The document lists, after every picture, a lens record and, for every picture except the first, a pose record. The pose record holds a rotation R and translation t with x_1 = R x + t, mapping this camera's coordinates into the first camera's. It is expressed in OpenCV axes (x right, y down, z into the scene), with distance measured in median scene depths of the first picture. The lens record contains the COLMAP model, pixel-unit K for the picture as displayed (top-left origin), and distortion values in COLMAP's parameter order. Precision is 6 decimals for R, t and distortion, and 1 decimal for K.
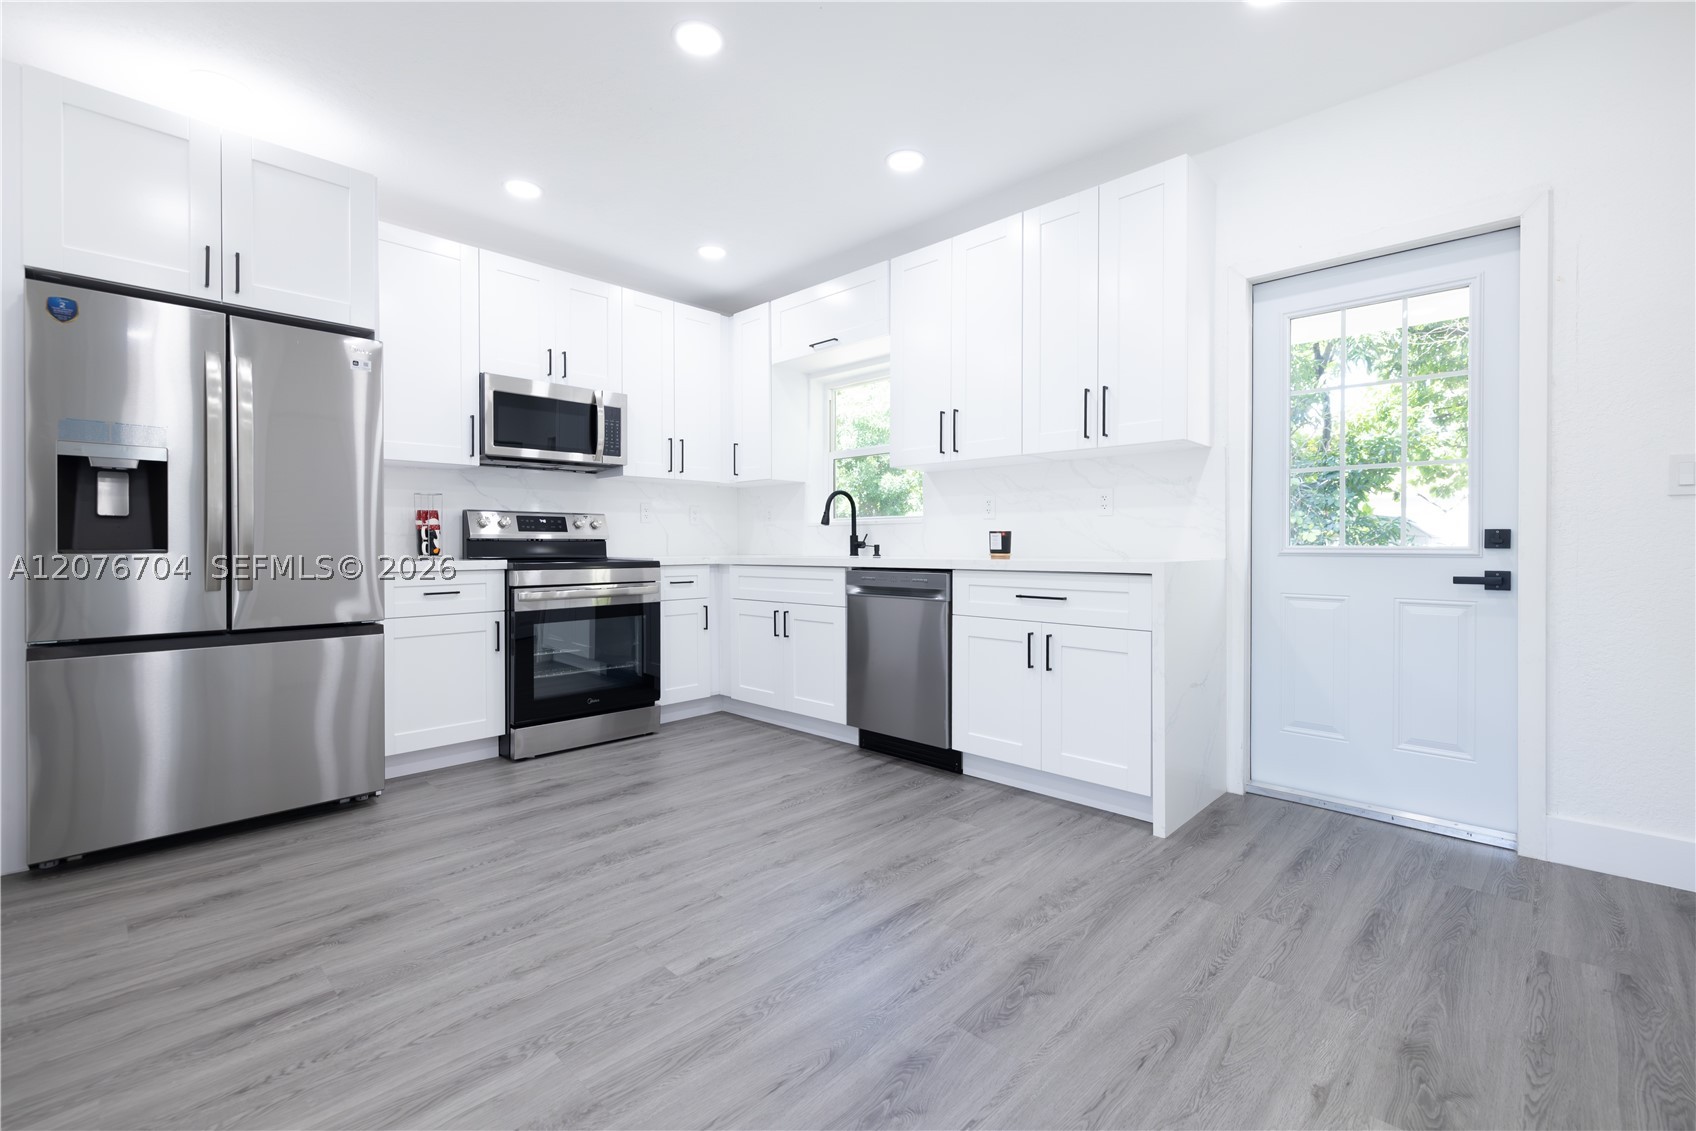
lens RADIAL K [[744.5, 0, 817.0], [0, 744.5, 545.1], [0, 0, 1]] dist [0.002126, 0.000152]
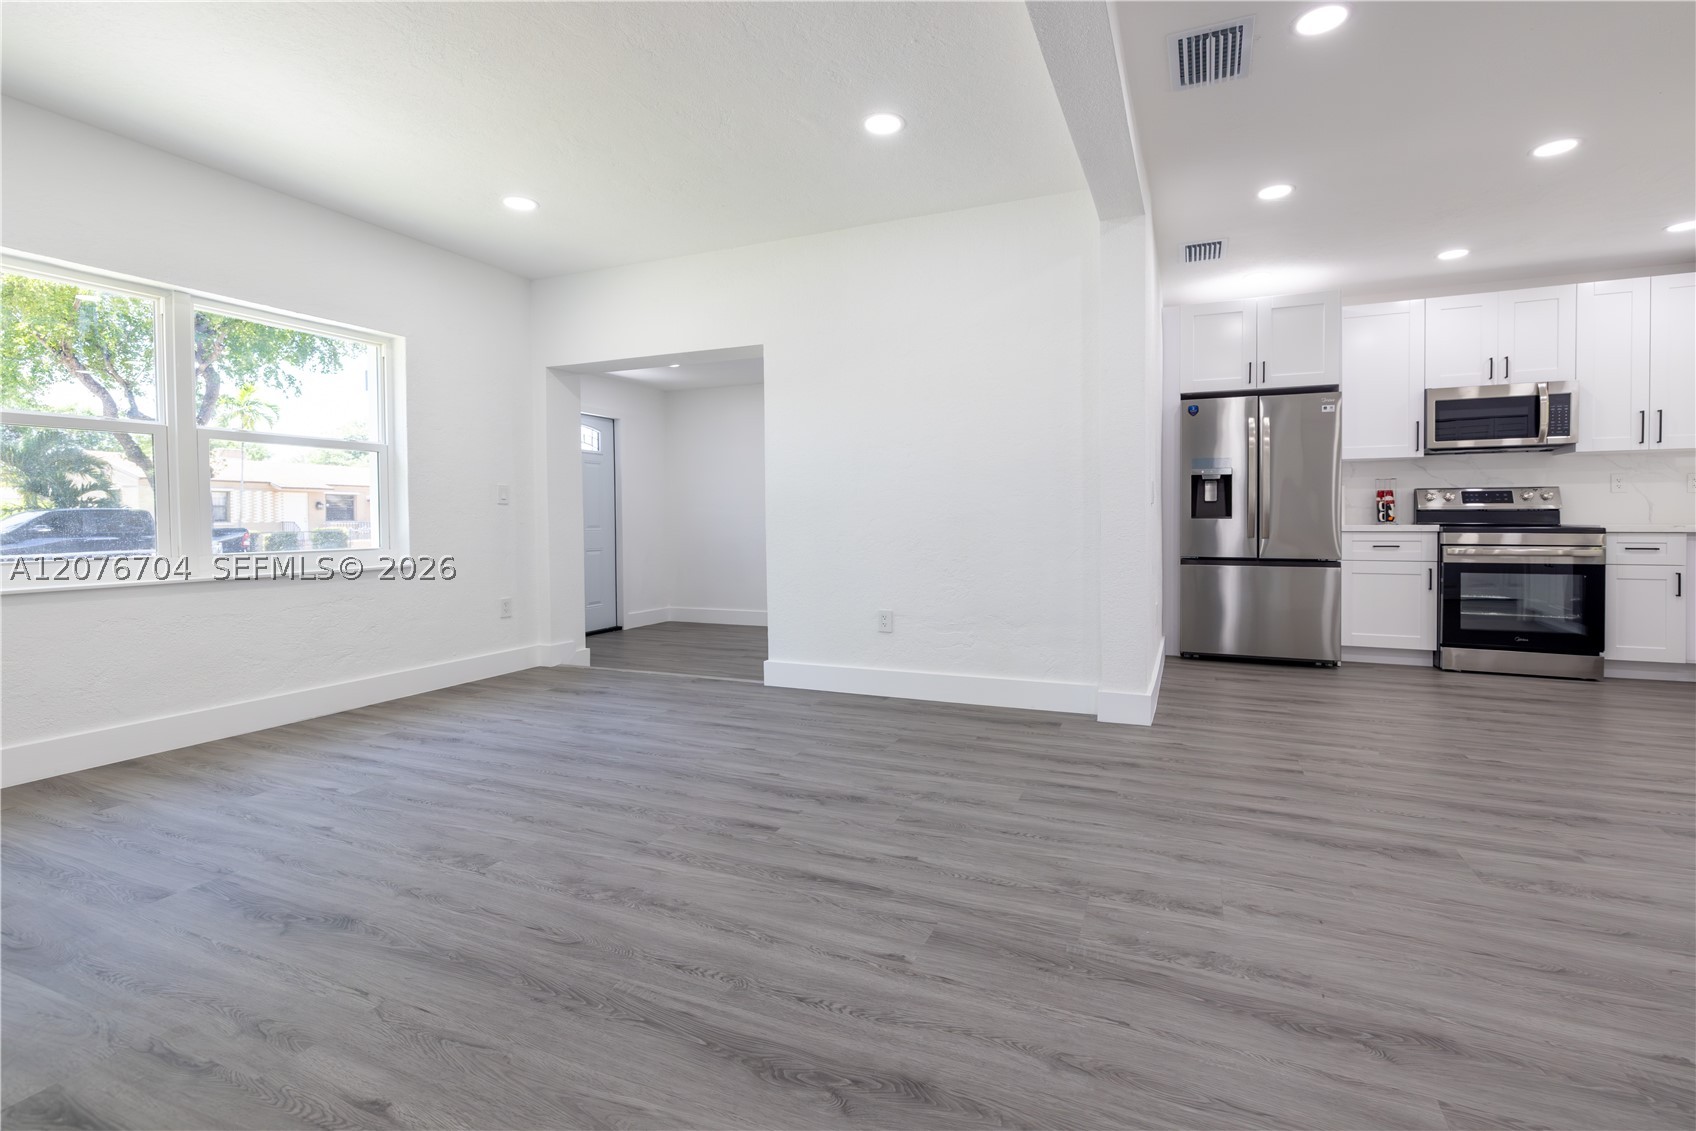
lens RADIAL K [[715.5, 0, 877.3], [0, 715.5, 528.0], [0, 0, 1]] dist [0.001251, 0.000295]
pose [[0.336814, 0.014975, -0.941452, 0.487953], [0.002476, 0.999856, 0.016789, 0.000890], [0.941568, -0.007986, 0.336728, -0.433322]]
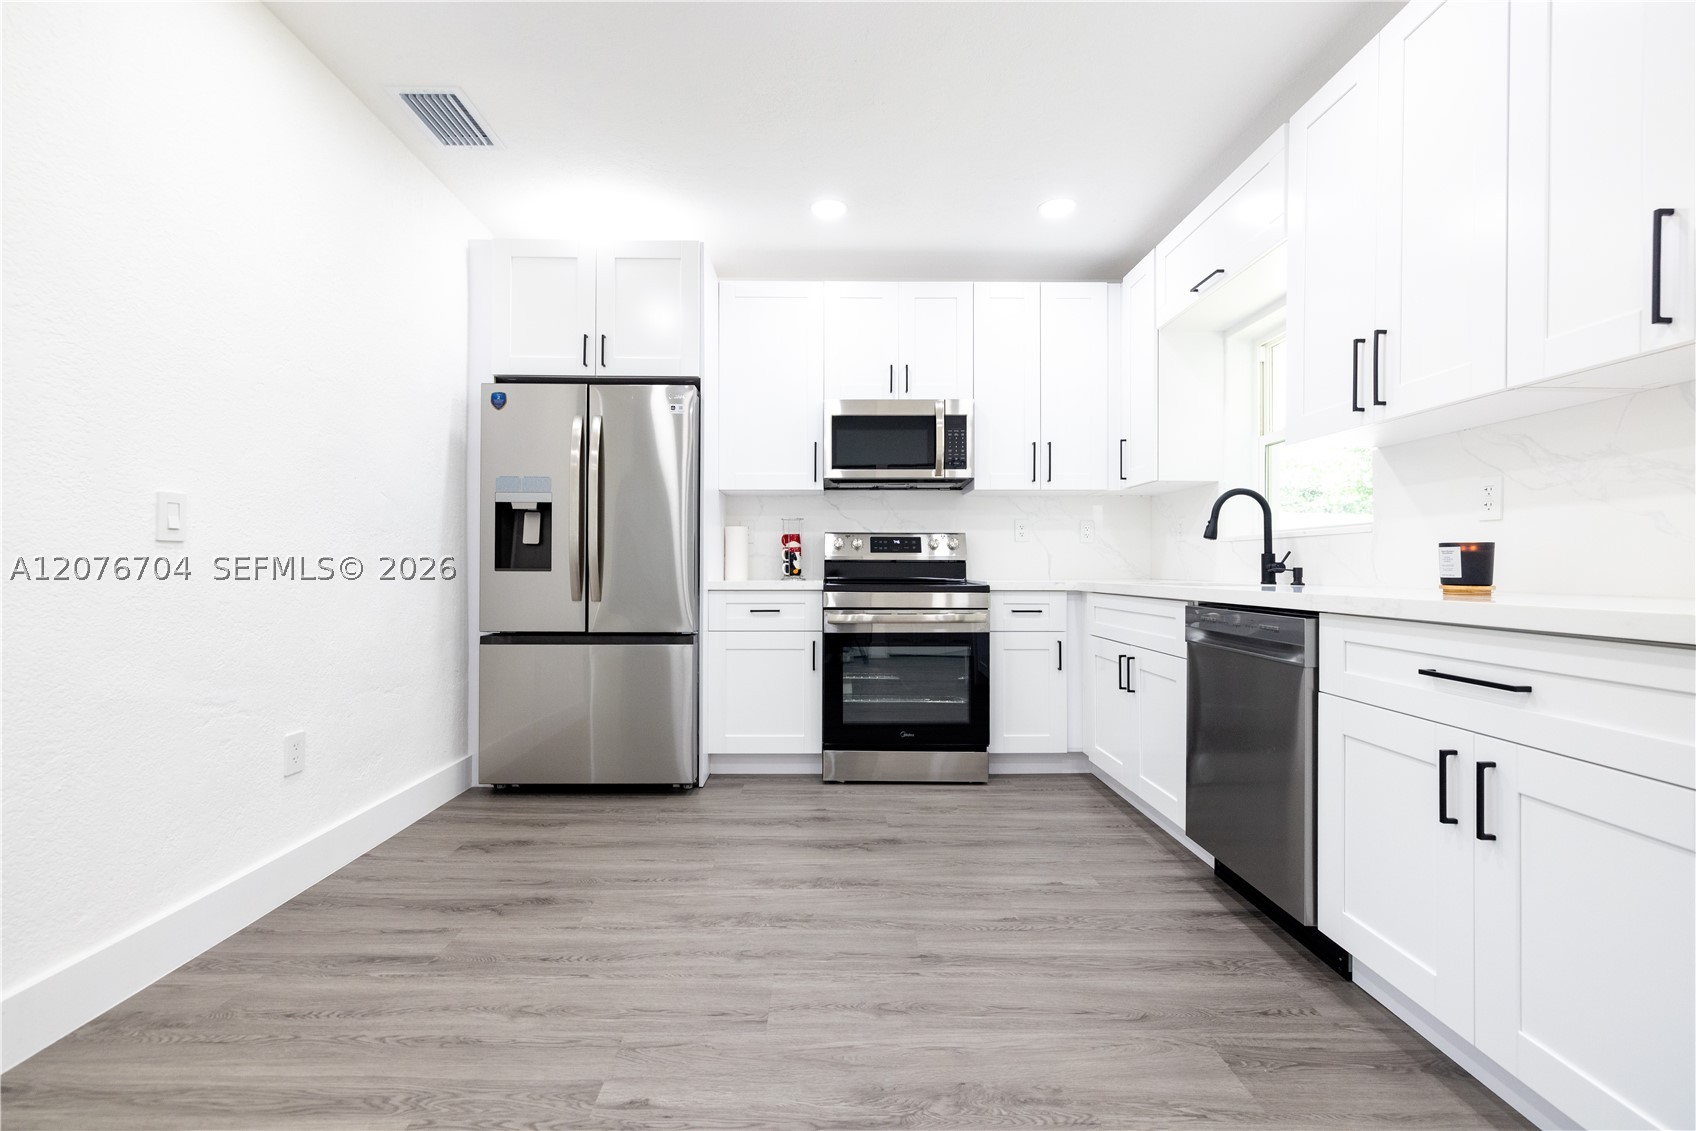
lens RADIAL K [[705.3, 0, 935.2], [0, 705.3, 560.7], [0, 0, 1]] dist [0.002301, -0.000014]
pose [[0.710292, -0.002393, -0.703903, 0.369245], [-0.003900, 0.999965, -0.007335, -0.001188], [0.703896, 0.007956, 0.710259, 0.431181]]
